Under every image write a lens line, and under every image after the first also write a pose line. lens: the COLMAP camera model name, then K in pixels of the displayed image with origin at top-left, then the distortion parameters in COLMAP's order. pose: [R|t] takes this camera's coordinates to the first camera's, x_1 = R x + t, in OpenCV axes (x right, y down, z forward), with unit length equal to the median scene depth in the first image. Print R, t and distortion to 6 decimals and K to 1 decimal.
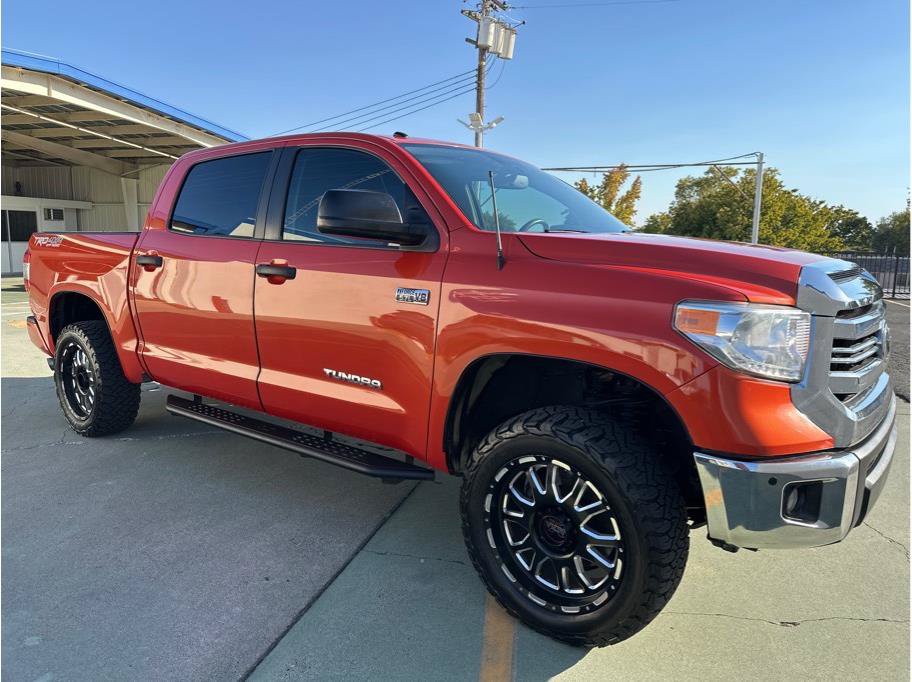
lens RADIAL K [[628.7, 0, 456.0], [0, 628.7, 341.0], [0, 0, 1]] dist [0.063459, -0.082258]
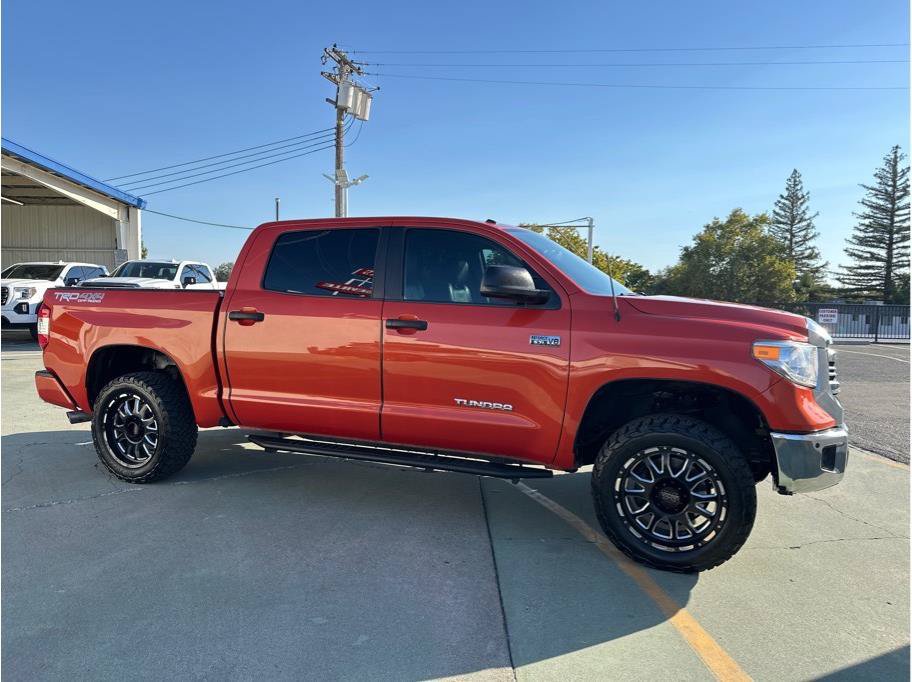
lens RADIAL K [[628.7, 0, 456.0], [0, 628.7, 341.0], [0, 0, 1]] dist [0.063459, -0.082258]
pose [[0.961716, -0.017900, 0.273461, -0.380560], [0.037978, 0.996941, -0.068305, 0.009209], [-0.271402, 0.076075, 0.959455, -0.165780]]
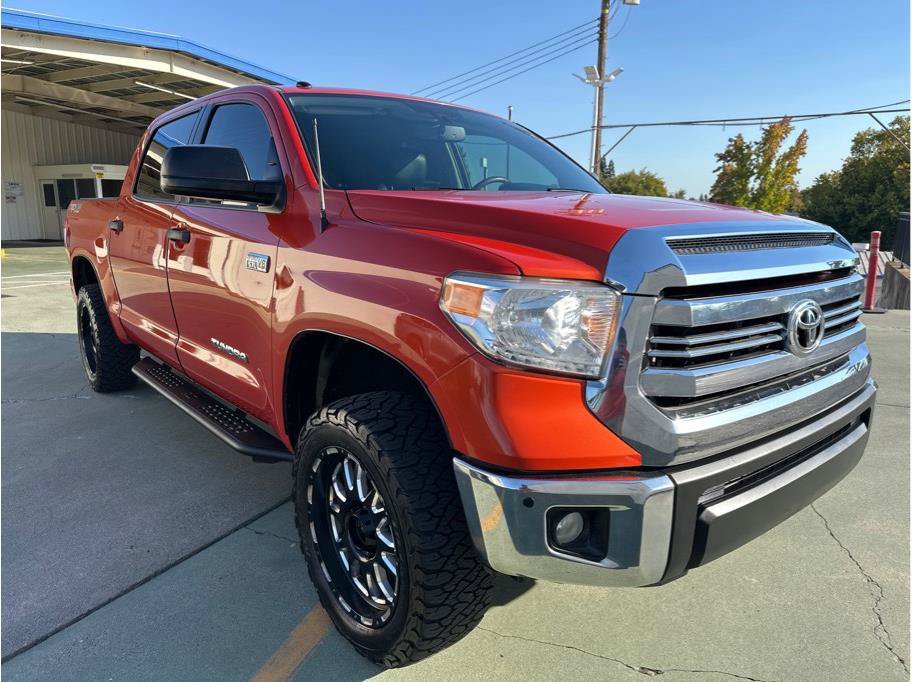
lens RADIAL K [[636.2, 0, 450.5], [0, 636.2, 343.9], [0, 0, 1]] dist [0.026017, -0.042048]
pose [[0.974932, 0.038159, -0.219208, 0.242860], [-0.025852, 0.997938, 0.058740, -0.009226], [0.220998, -0.051601, 0.973908, 0.091586]]
